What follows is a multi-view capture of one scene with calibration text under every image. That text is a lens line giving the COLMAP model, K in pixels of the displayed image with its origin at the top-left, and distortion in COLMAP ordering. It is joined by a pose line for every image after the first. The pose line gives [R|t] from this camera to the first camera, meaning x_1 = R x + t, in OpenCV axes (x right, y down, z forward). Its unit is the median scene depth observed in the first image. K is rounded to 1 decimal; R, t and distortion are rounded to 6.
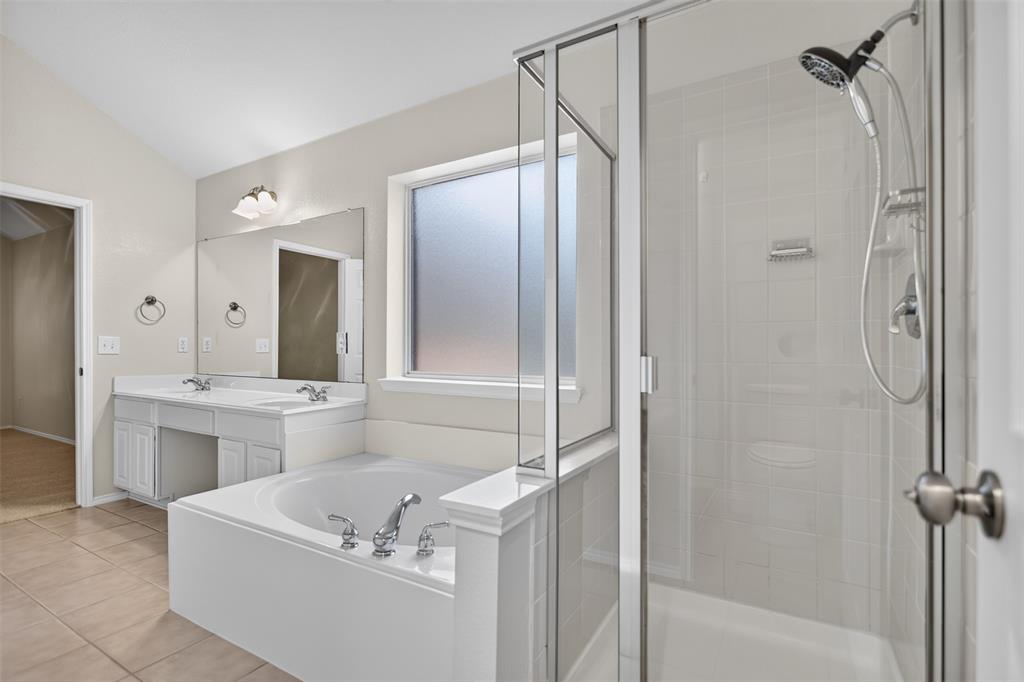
lens RADIAL K [[487.2, 0, 512.0], [0, 487.2, 341.0], [0, 0, 1]] dist [-0.003107, 0.000039]
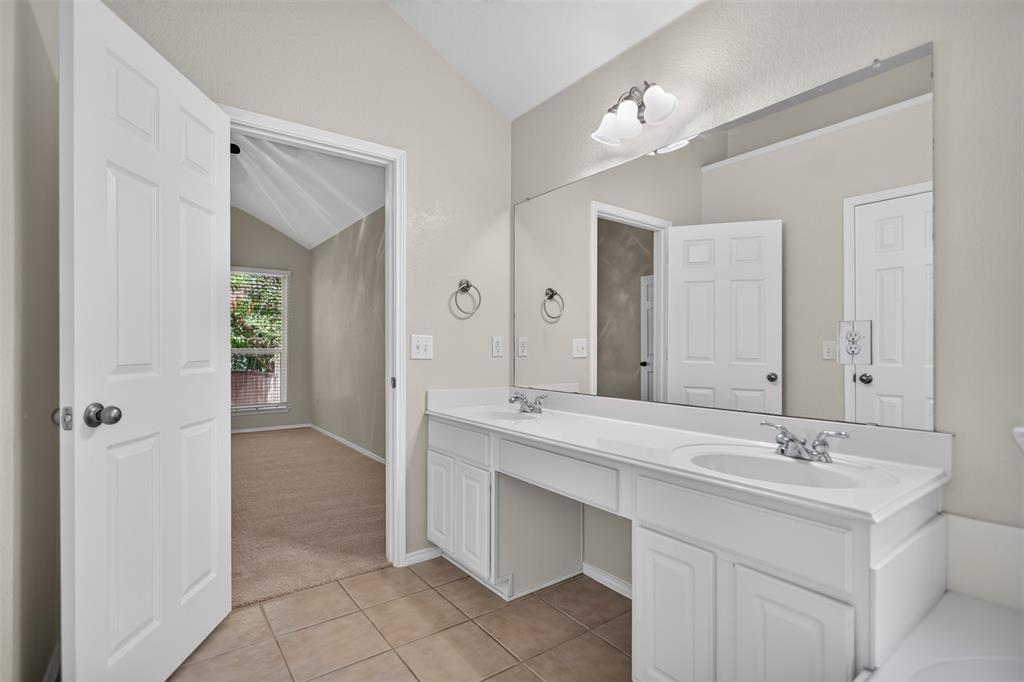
lens RADIAL K [[493.8, 0, 506.8], [0, 493.8, 335.8], [0, 0, 1]] dist [-0.003151, 0.000613]
pose [[0.916558, -0.008889, -0.399804, -0.409635], [0.002655, 0.999866, -0.016145, 0.003981], [0.399894, 0.013736, 0.916459, 0.363018]]
